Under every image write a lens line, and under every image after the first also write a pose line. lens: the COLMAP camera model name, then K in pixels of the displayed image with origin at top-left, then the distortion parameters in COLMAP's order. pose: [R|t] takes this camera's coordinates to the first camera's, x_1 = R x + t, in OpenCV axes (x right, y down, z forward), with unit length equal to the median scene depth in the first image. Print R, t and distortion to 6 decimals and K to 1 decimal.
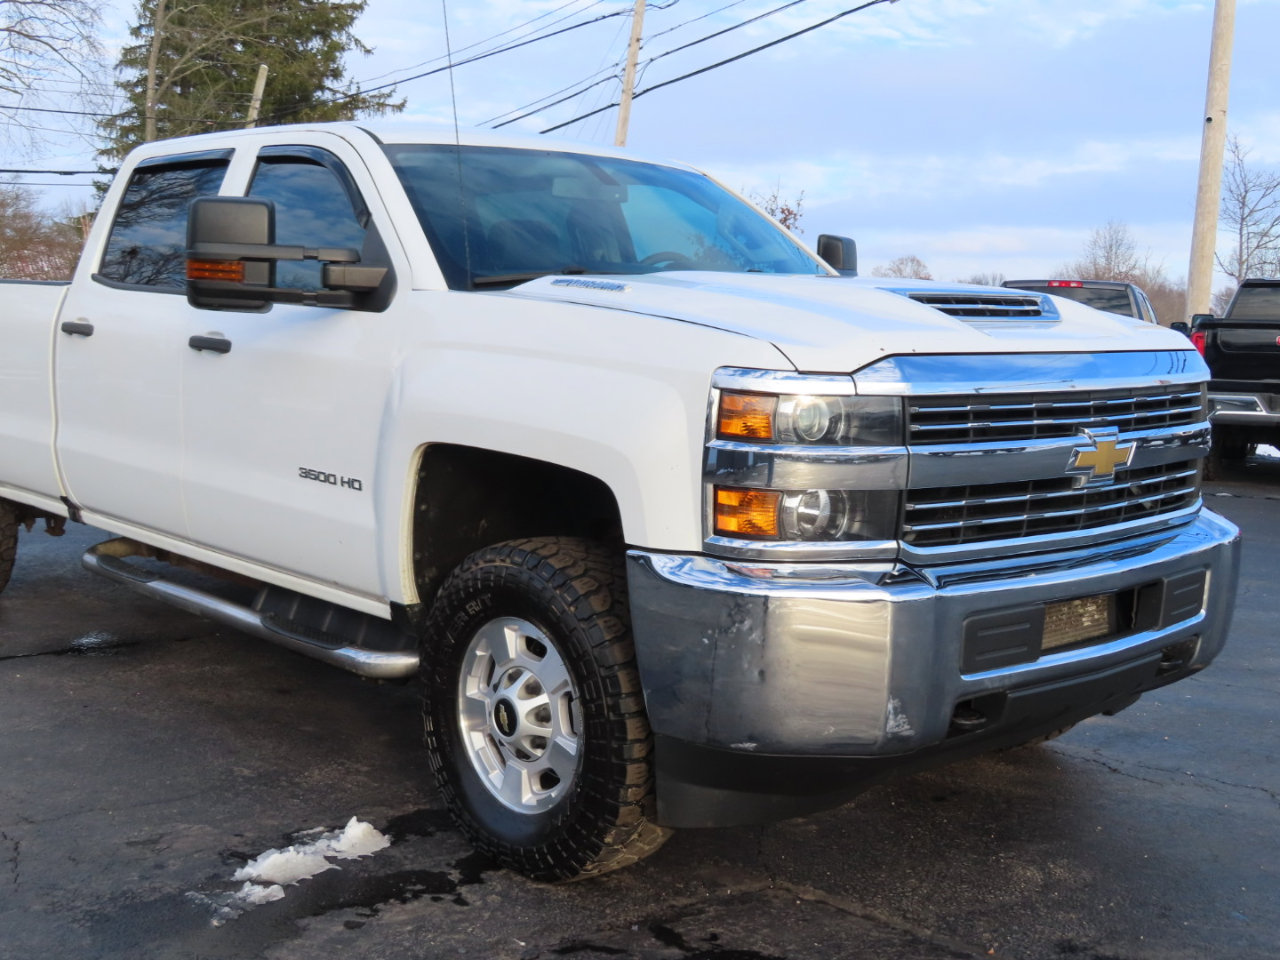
lens RADIAL K [[1426.7, 0, 640.0], [0, 1426.7, 480.0], [0, 0, 1]] dist [-0.015617, -0.021897]
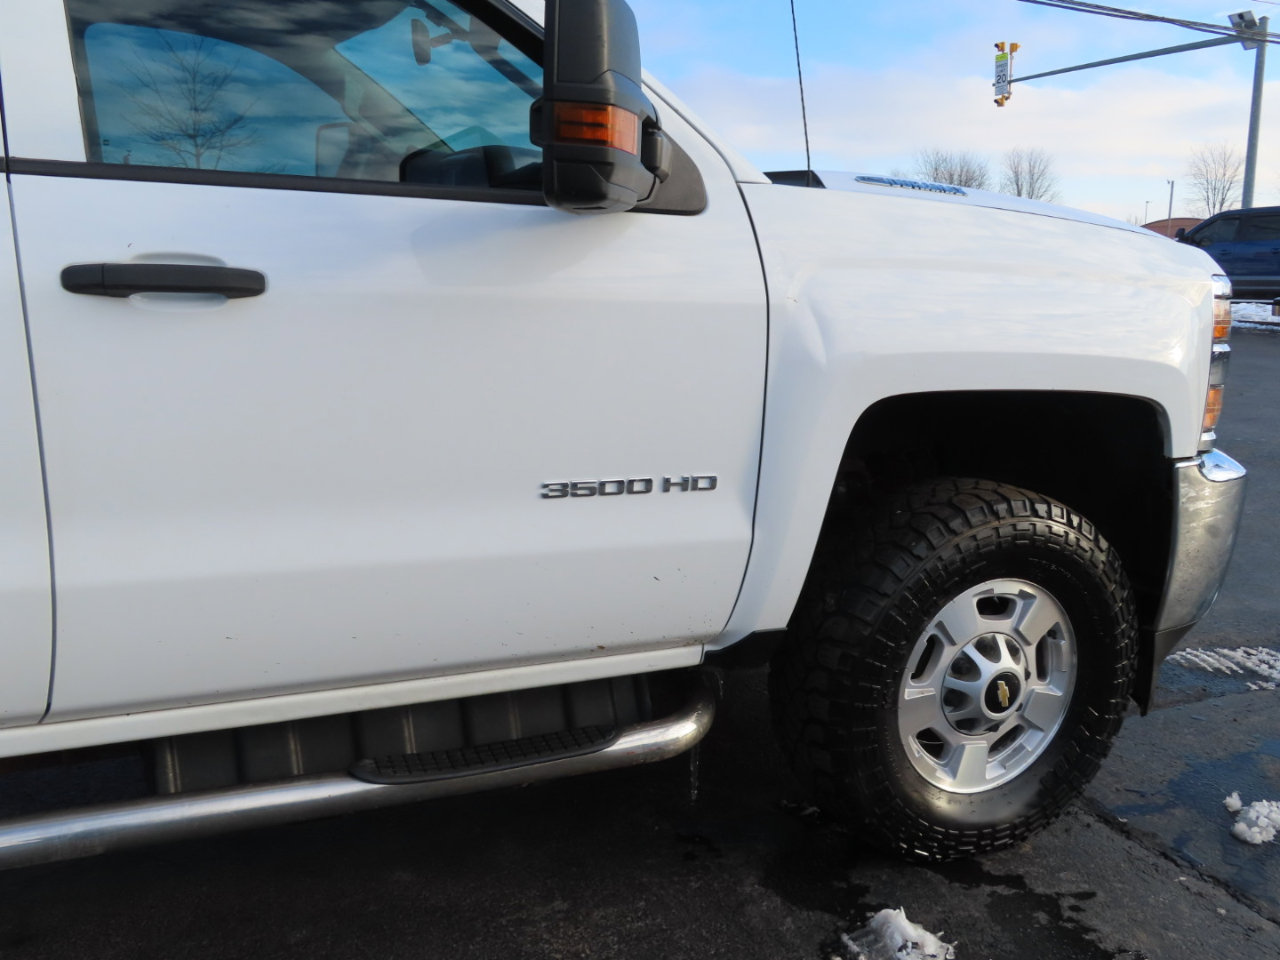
lens RADIAL K [[1146.6, 0, 640.0], [0, 1146.6, 480.0], [0, 0, 1]] dist [-0.012935, 0.005399]
pose [[0.345988, -0.192206, 0.918340, -0.772266], [0.102161, 0.980690, 0.166766, -0.099237], [-0.932661, 0.036119, 0.358943, 0.925128]]
